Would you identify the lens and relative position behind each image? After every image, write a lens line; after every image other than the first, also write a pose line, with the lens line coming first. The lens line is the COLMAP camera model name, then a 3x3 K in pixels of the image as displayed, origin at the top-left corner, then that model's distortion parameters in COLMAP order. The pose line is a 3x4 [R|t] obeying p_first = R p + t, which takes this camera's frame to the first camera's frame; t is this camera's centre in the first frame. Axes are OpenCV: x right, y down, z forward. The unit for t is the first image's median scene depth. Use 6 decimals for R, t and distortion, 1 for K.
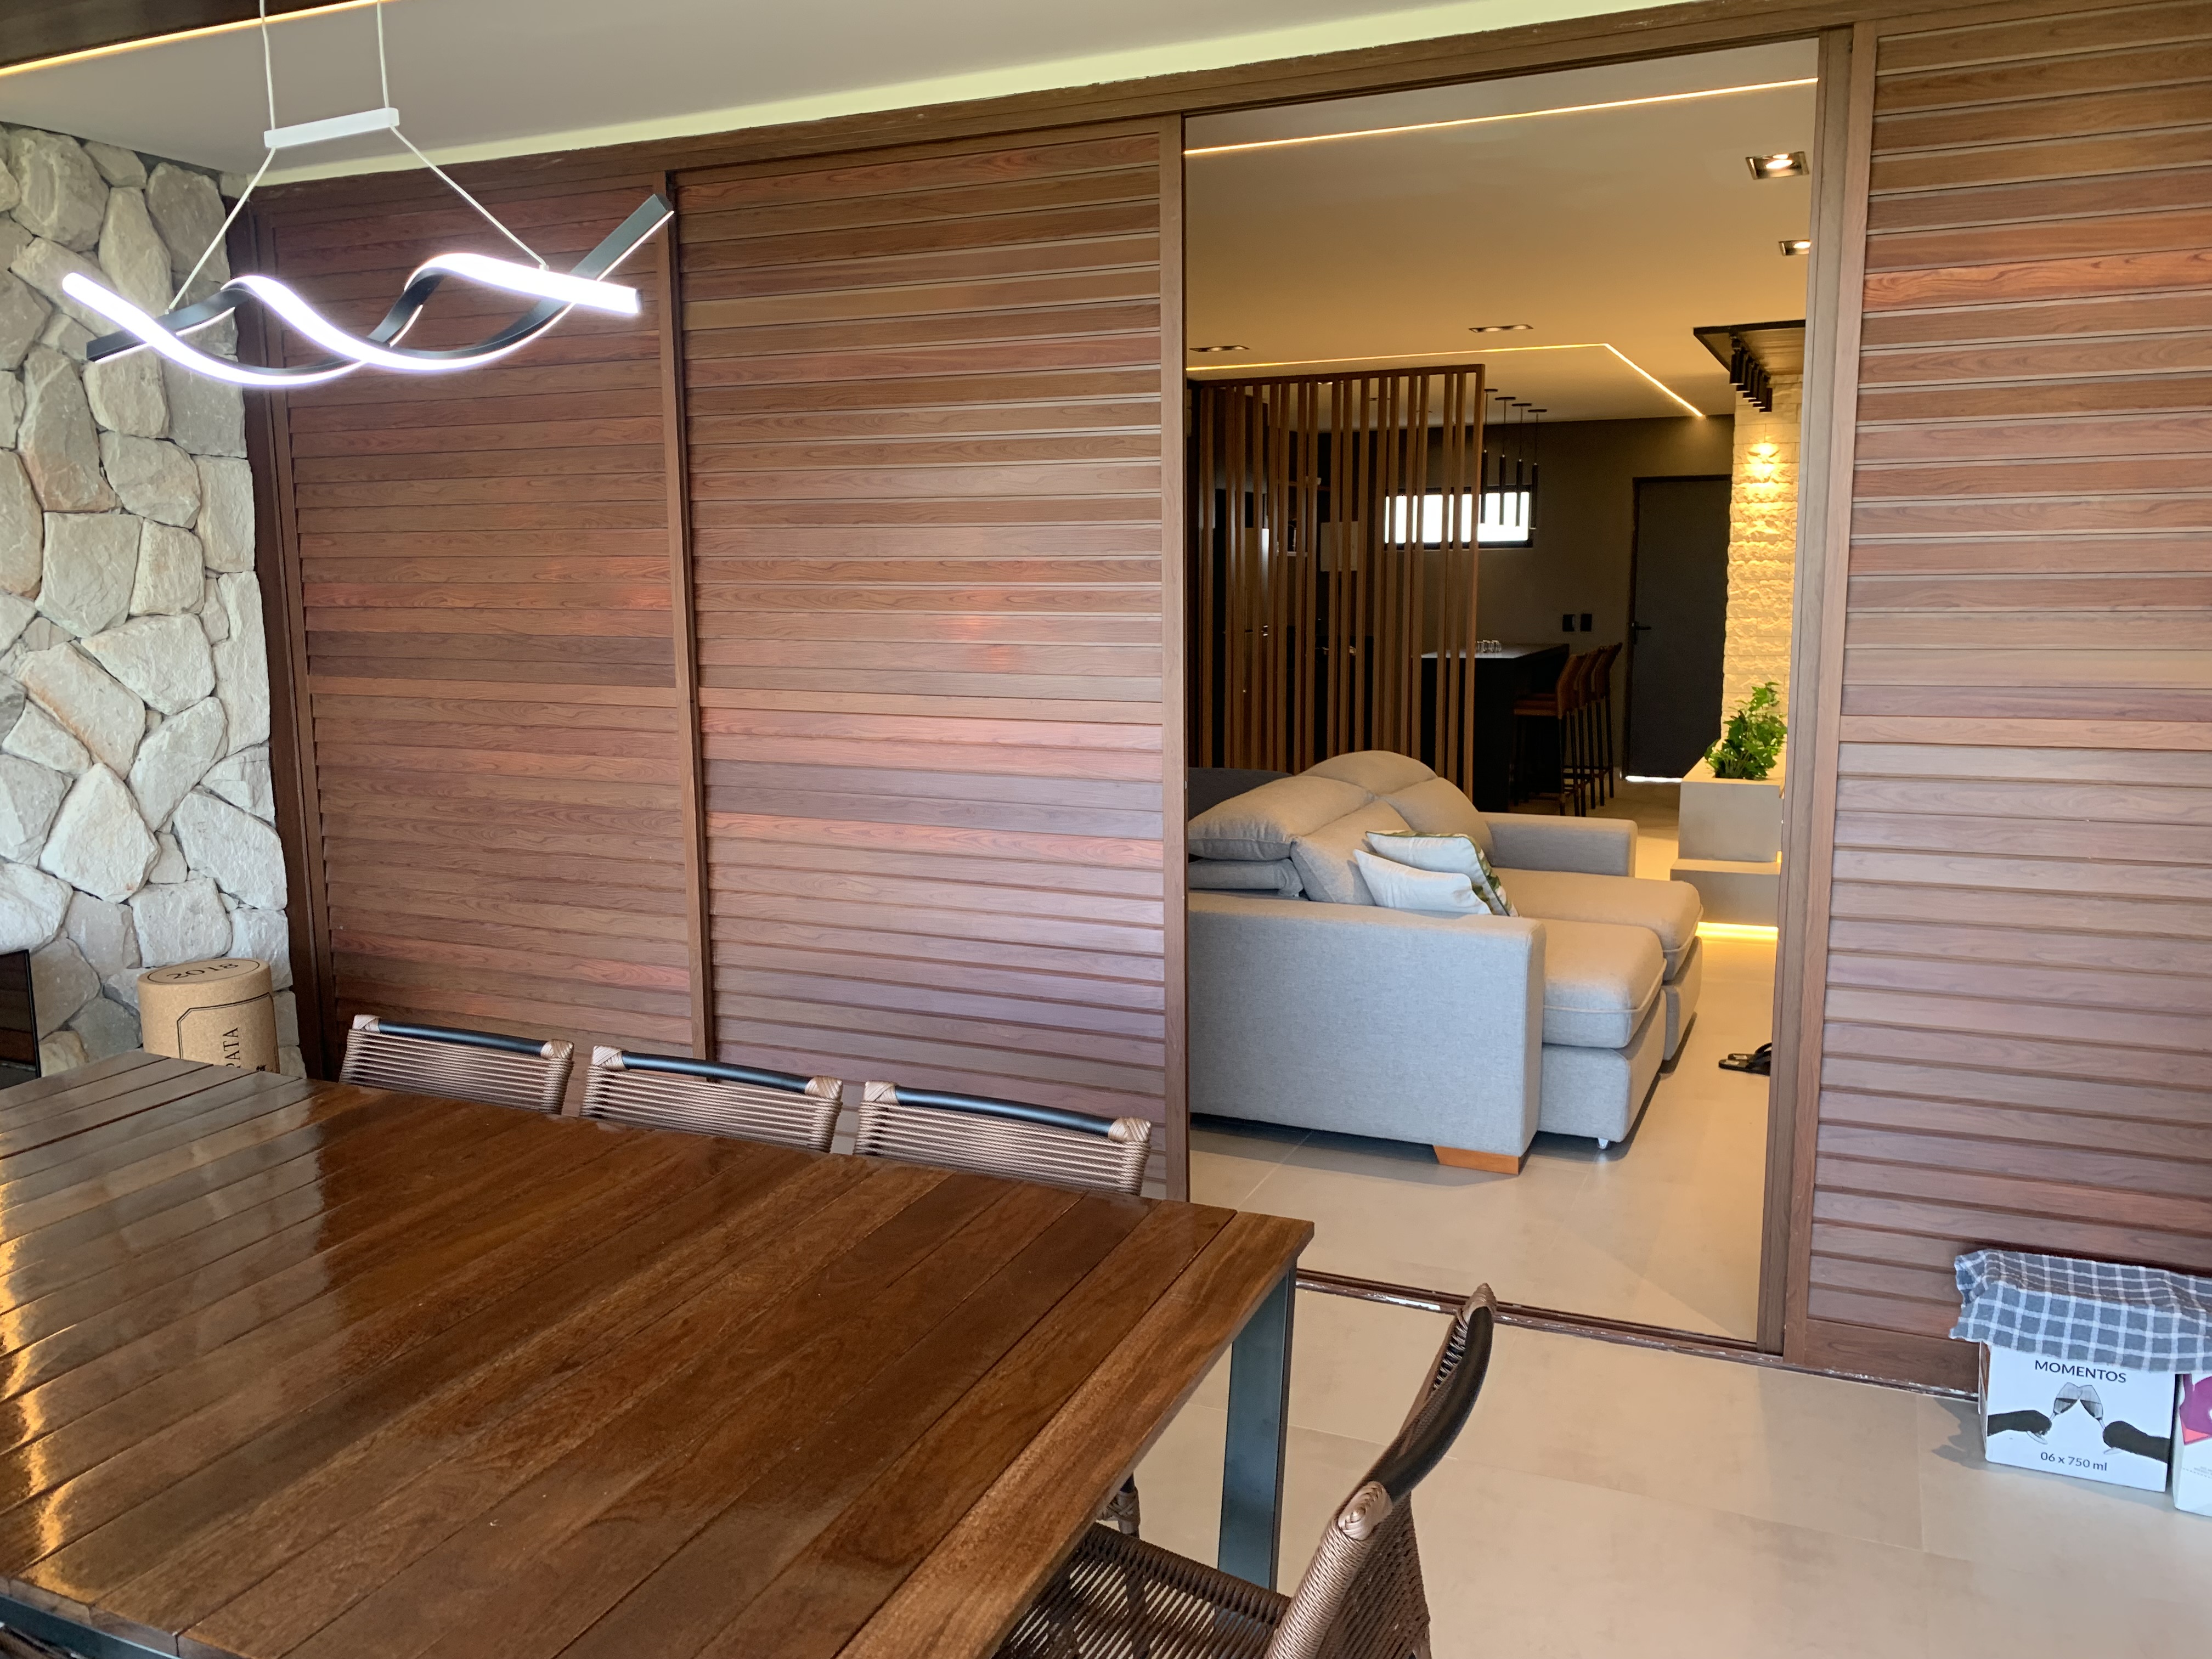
lens RADIAL K [[1687.4, 0, 1139.2], [0, 1687.4, 837.2], [0, 0, 1]] dist [0.039475, -0.062303]
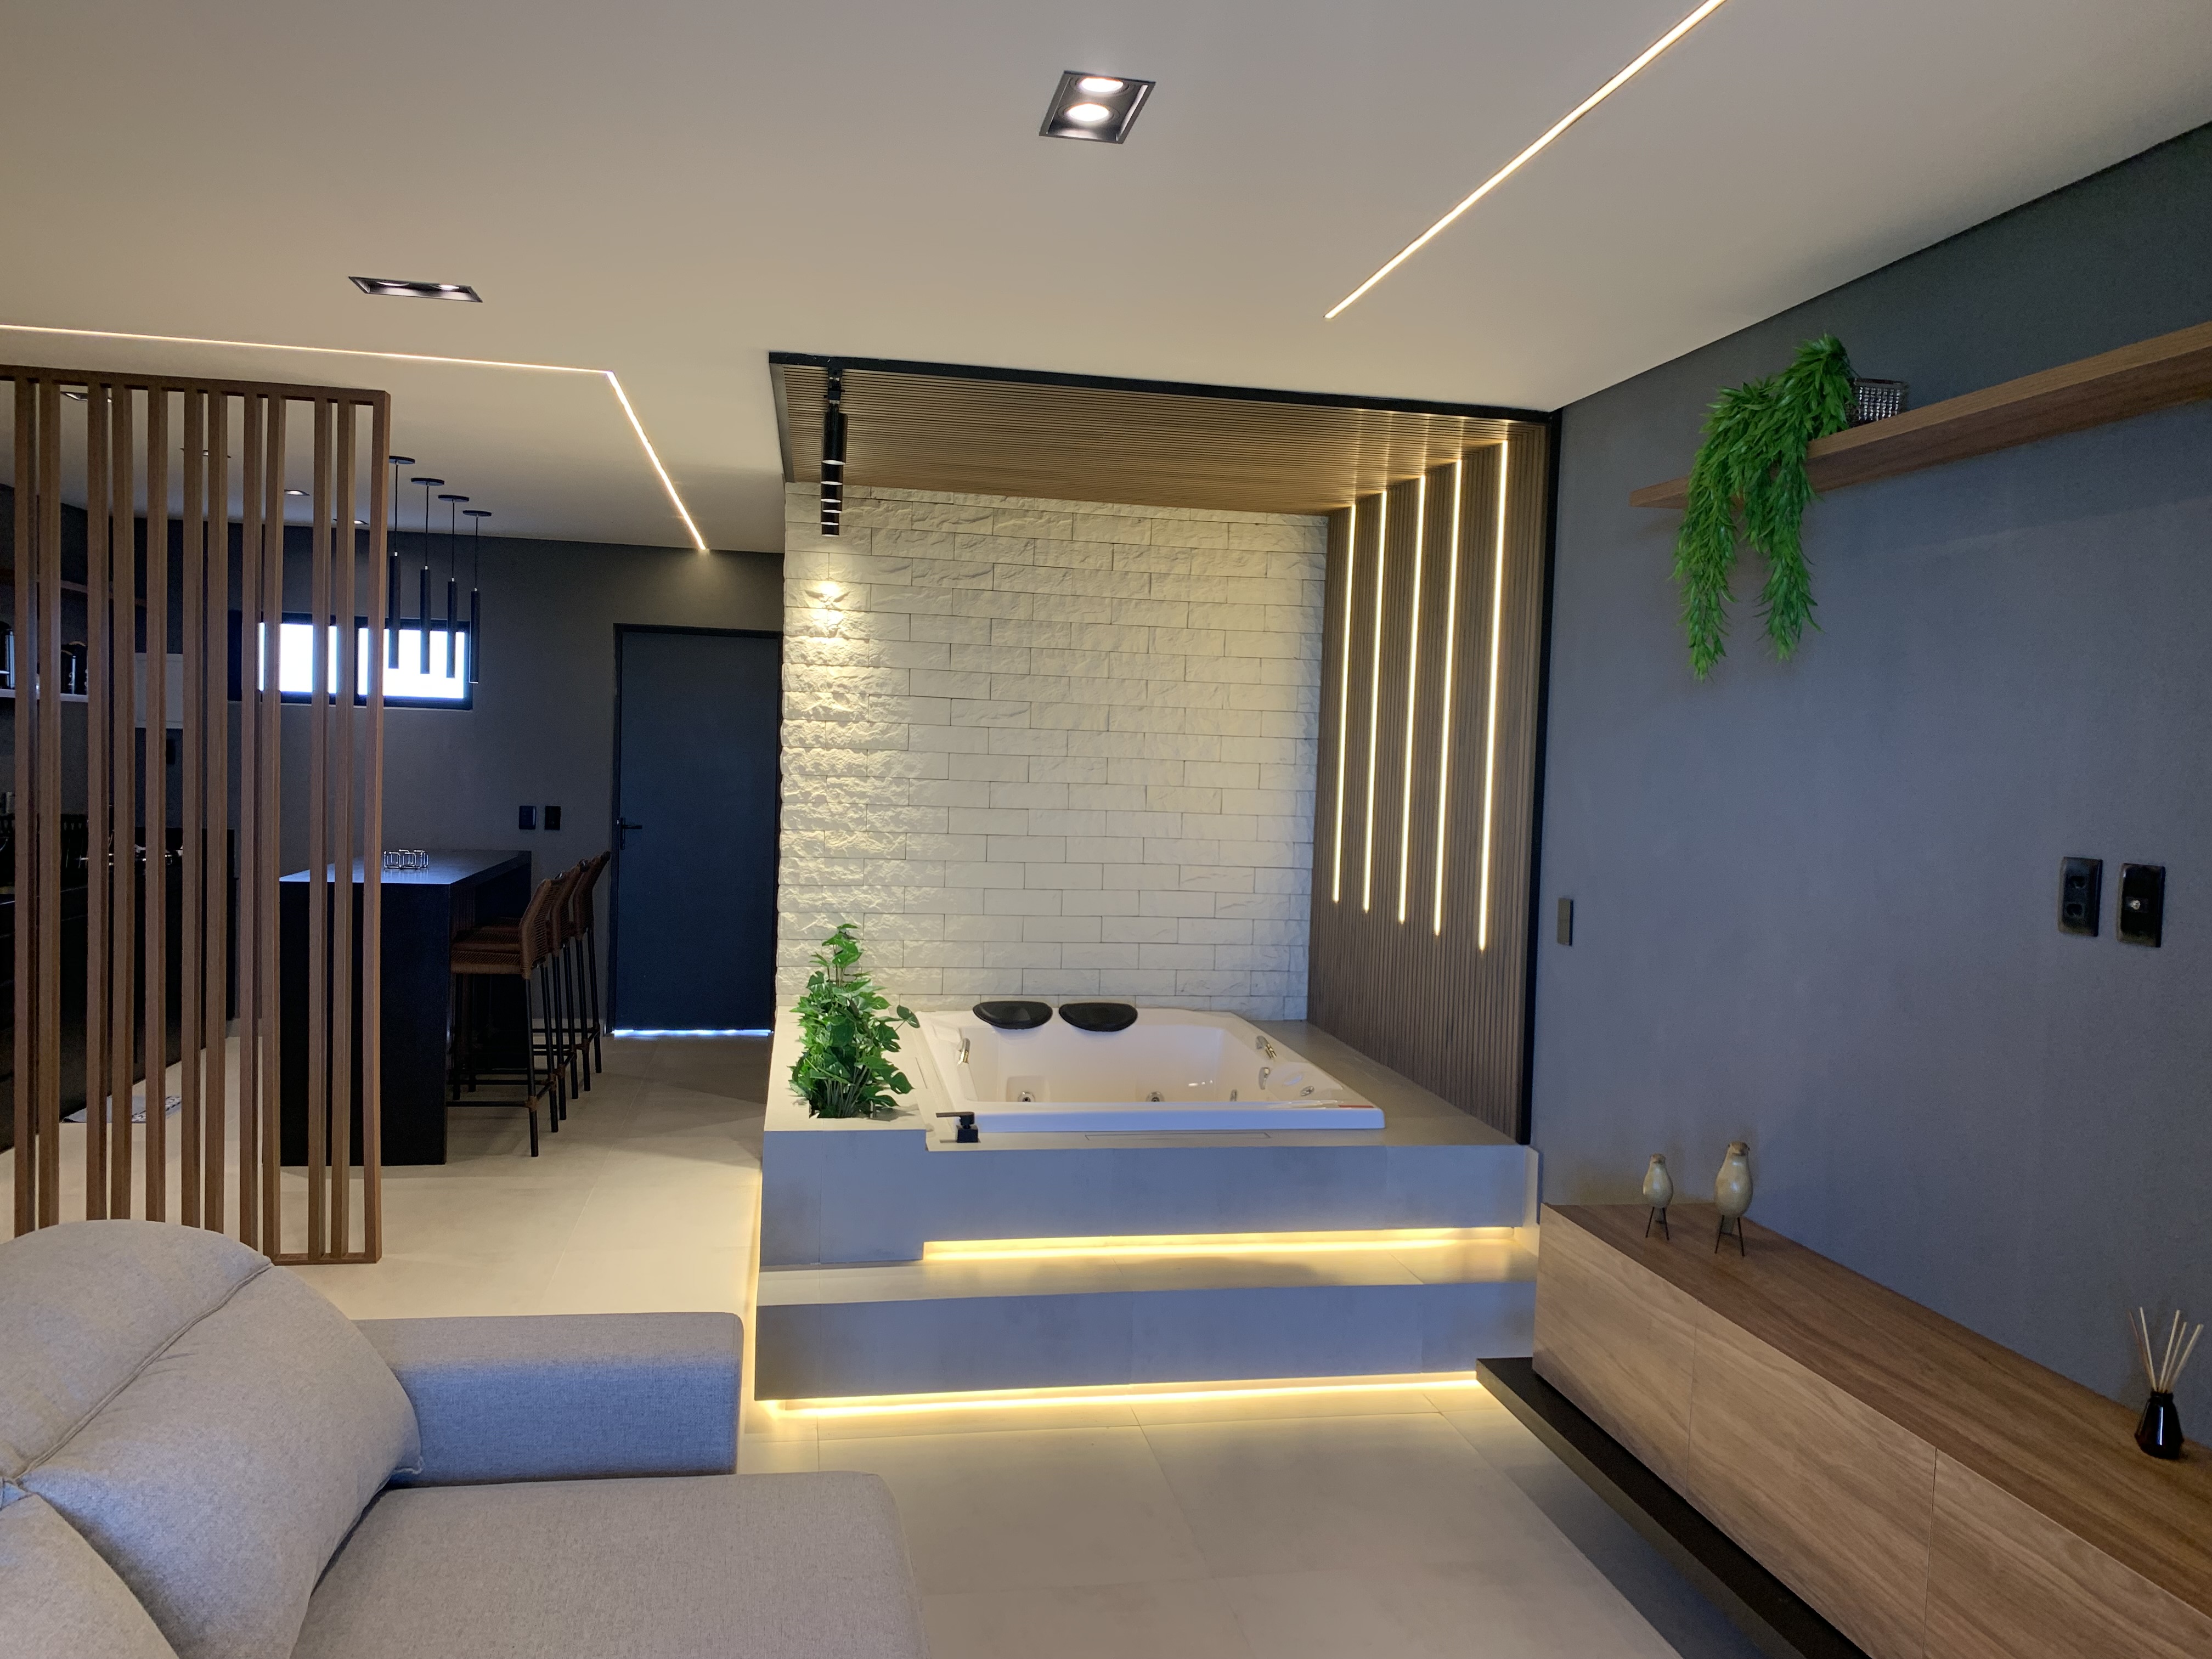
lens RADIAL K [[1666.2, 0, 1121.0], [0, 1666.2, 846.1], [0, 0, 1]] dist [0.060514, -0.103752]
pose [[0.823329, 0.004890, 0.567543, 0.169700], [0.046434, 0.996030, -0.075943, -0.141546], [-0.565661, 0.088879, 0.819834, 0.806874]]
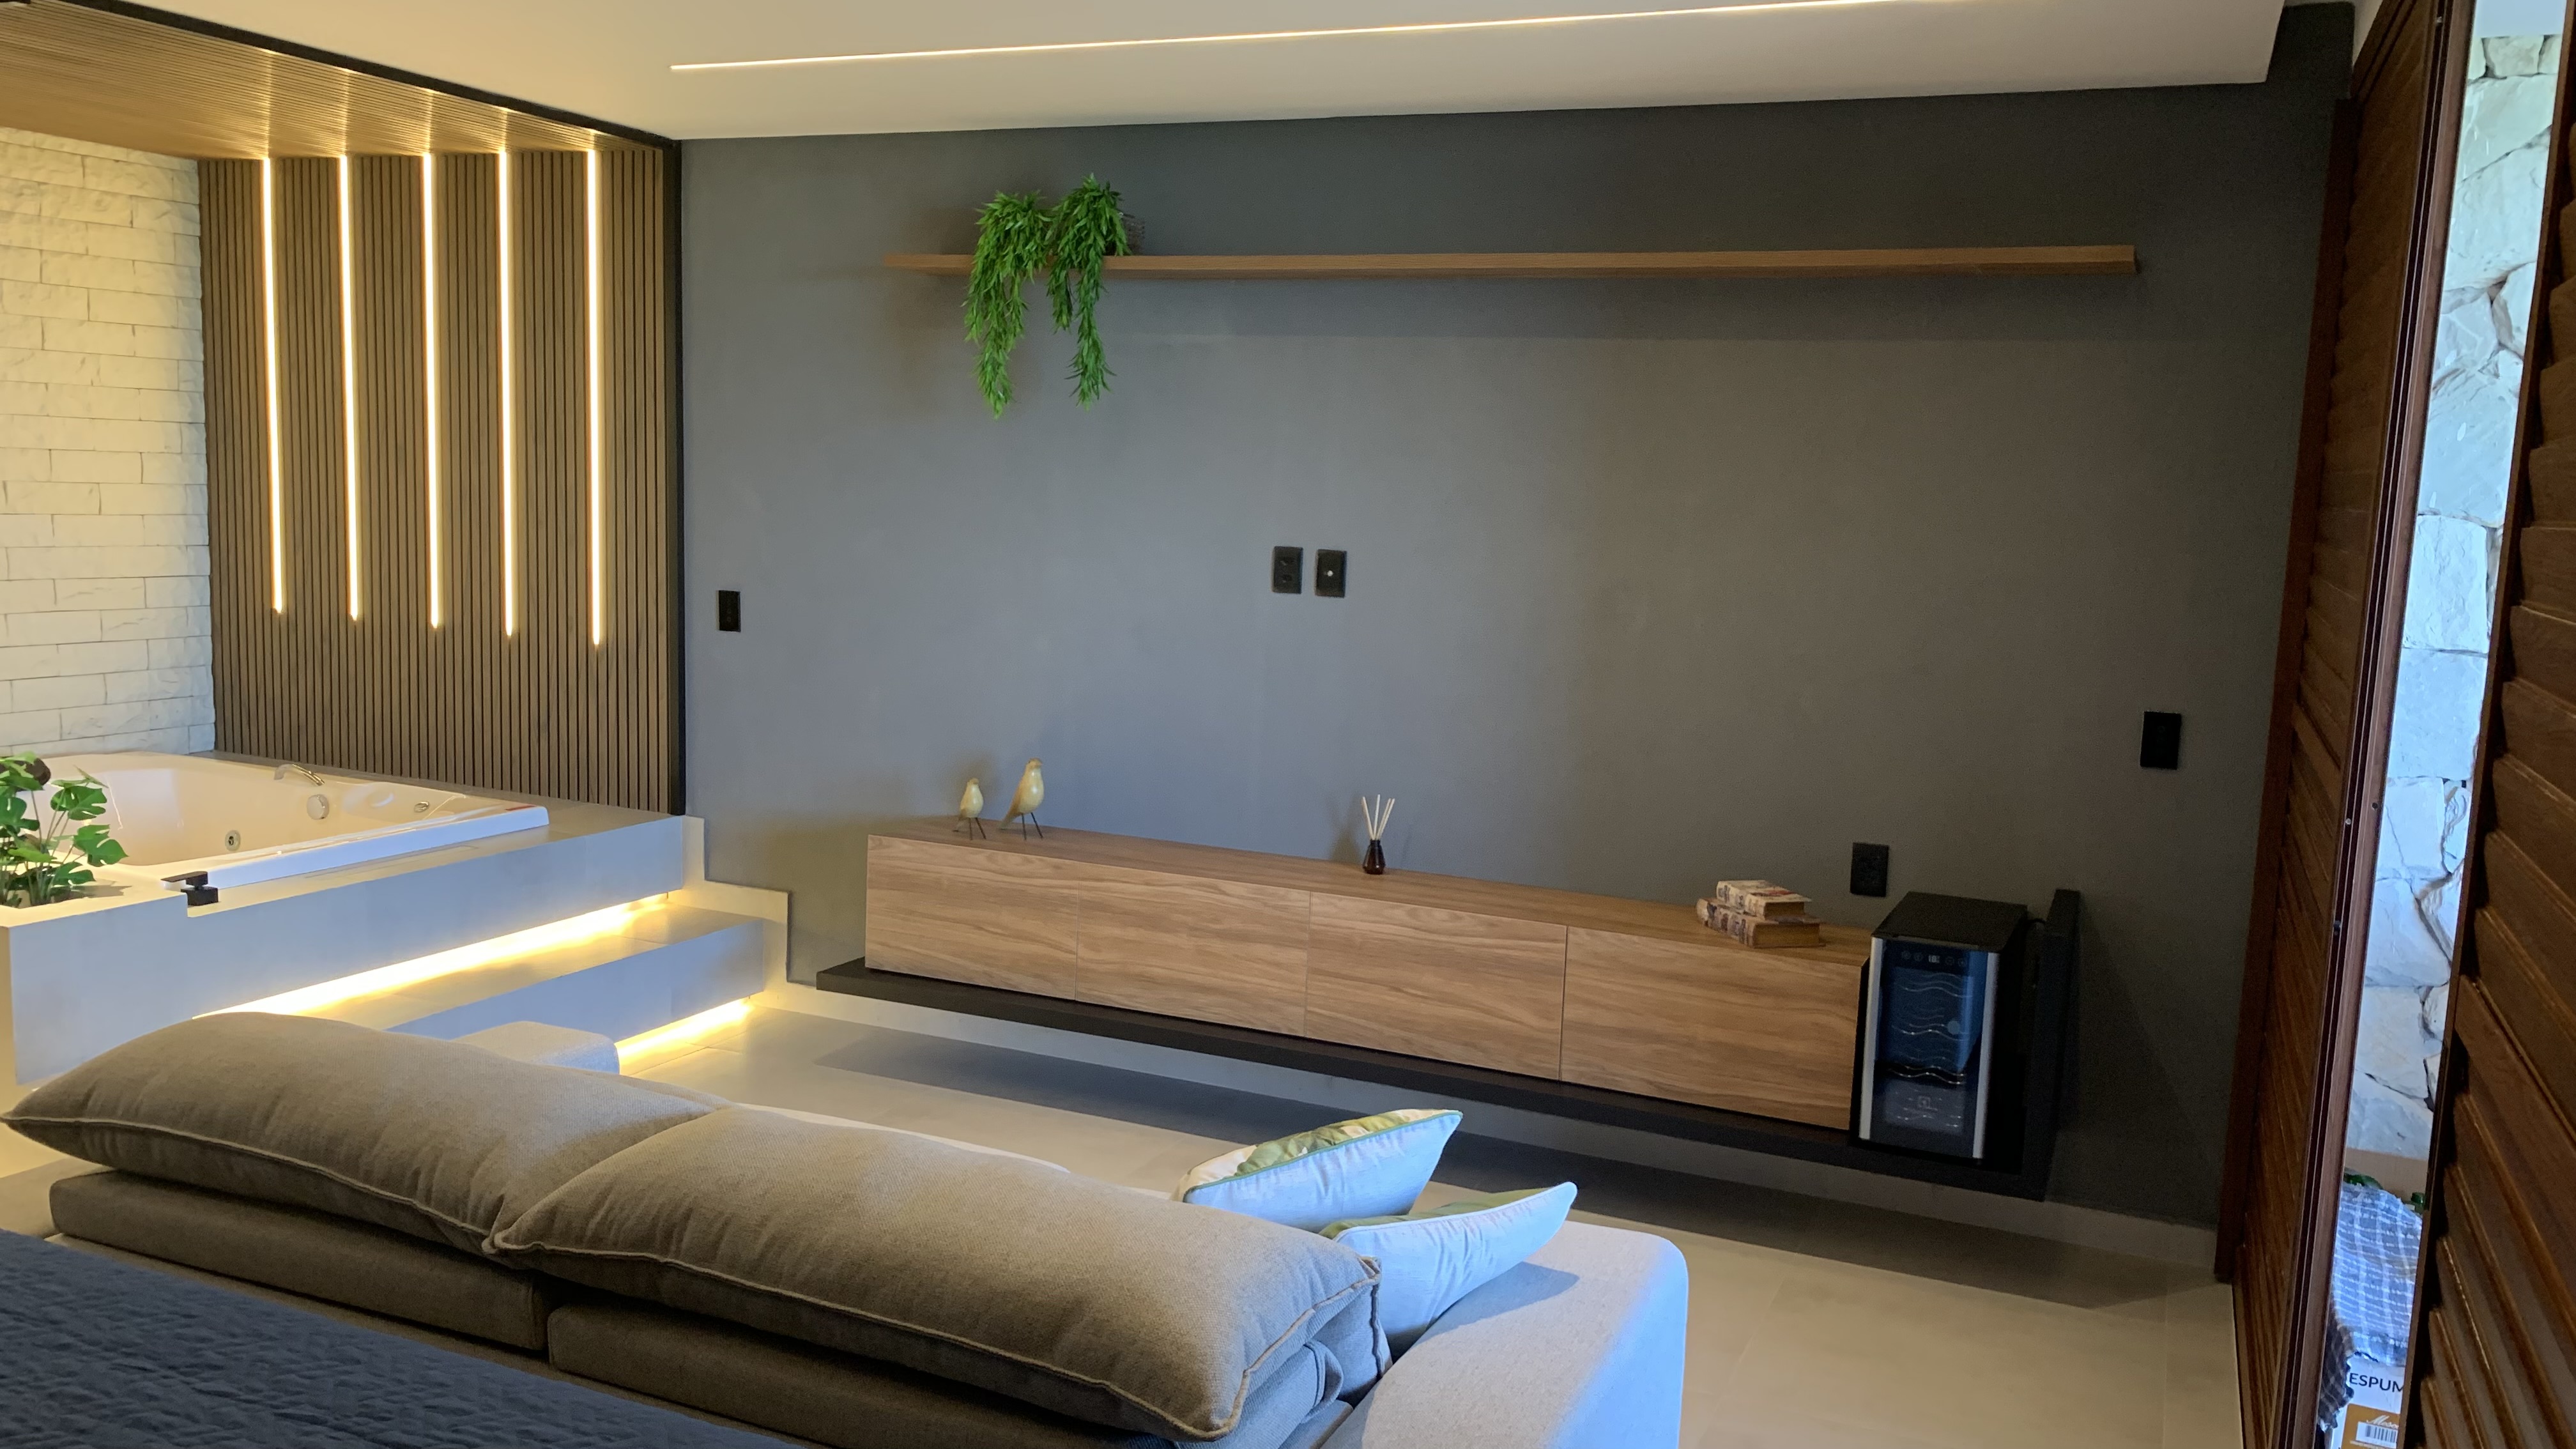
lens RADIAL K [[2096.0, 0, 1274.1], [0, 2096.0, 724.2], [0, 0, 1]] dist [0.027244, -0.073077]
pose [[-0.001405, -0.119888, 0.992786, -0.476217], [0.112829, 0.986429, 0.119280, -0.214917], [-0.993613, 0.112183, 0.012141, 1.117730]]
